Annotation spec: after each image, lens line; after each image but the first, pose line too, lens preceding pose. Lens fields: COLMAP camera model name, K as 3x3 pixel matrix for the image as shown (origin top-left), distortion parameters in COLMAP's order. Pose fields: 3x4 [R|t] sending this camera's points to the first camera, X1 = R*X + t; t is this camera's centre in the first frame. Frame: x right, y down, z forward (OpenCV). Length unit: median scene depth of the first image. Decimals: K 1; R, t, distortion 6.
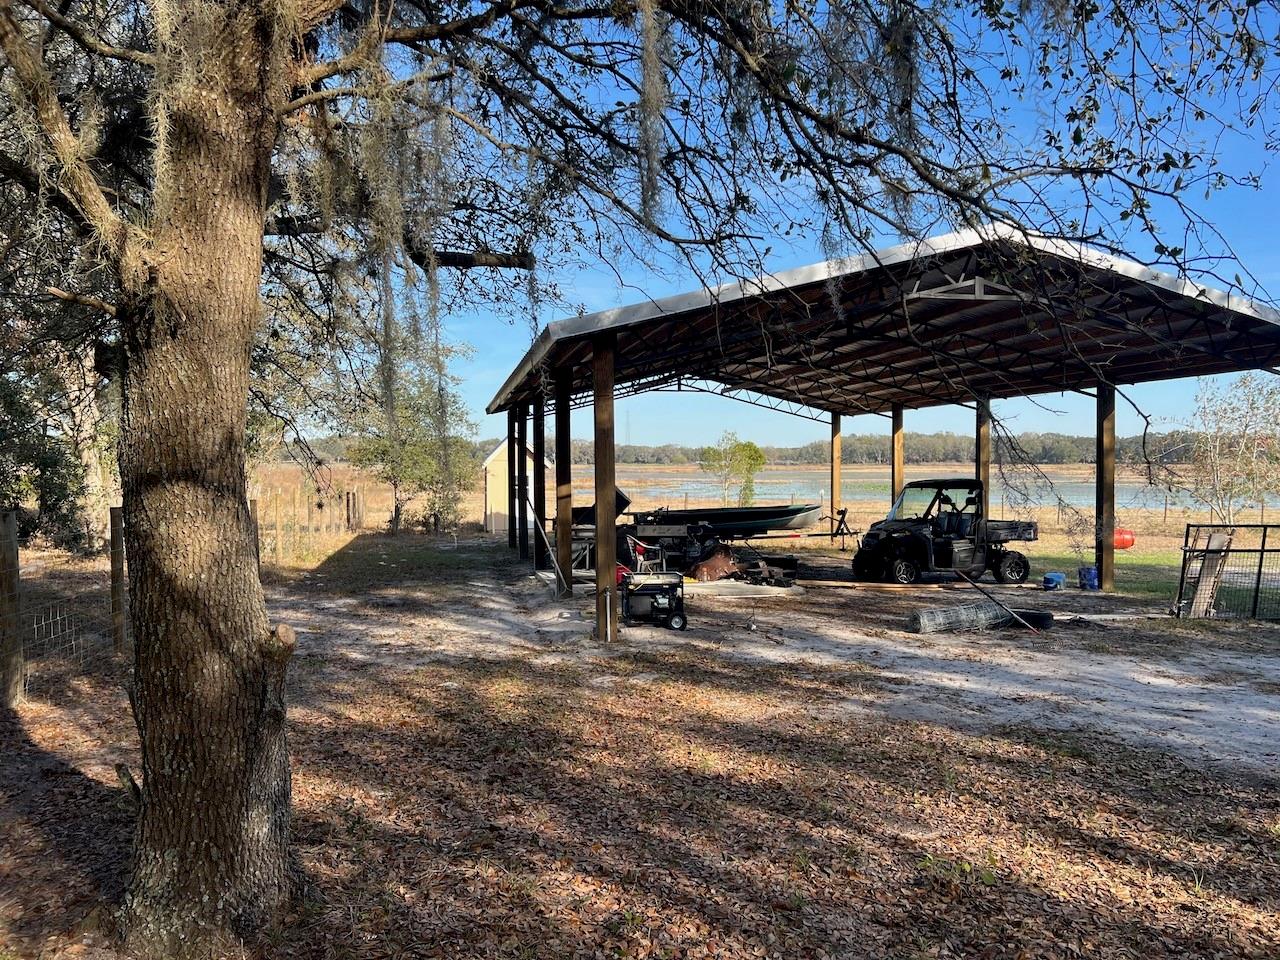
lens RADIAL K [[955.2, 0, 640.0], [0, 955.2, 480.0], [0, 0, 1]] dist [0.075695, -0.105966]
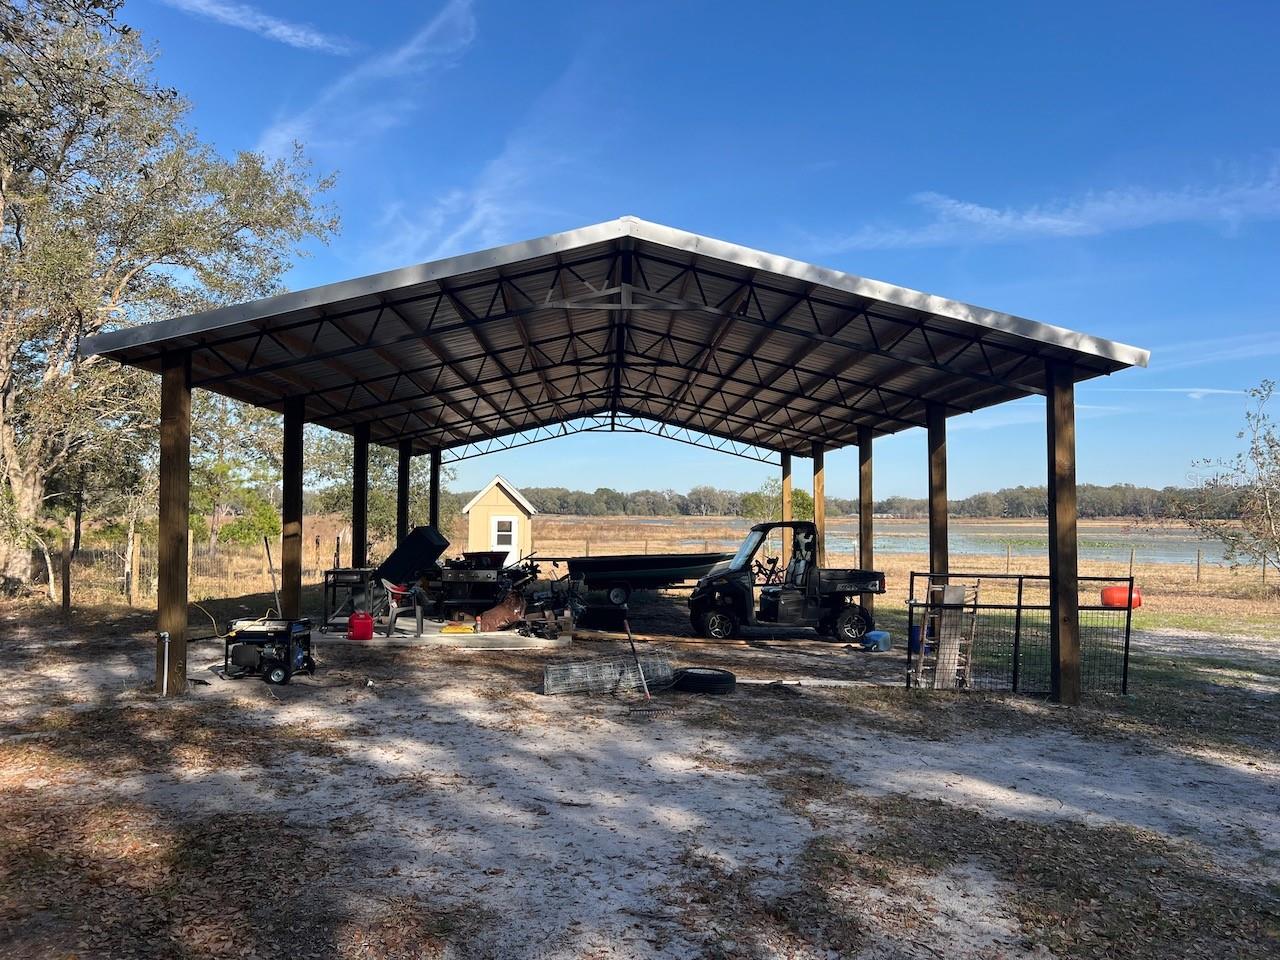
lens RADIAL K [[955.2, 0, 640.0], [0, 955.2, 480.0], [0, 0, 1]] dist [0.075695, -0.105966]
pose [[0.986391, -0.001804, -0.164408, 0.358590], [-0.006980, 0.998579, -0.052838, 0.008940], [0.164270, 0.053266, 0.984976, 0.112786]]
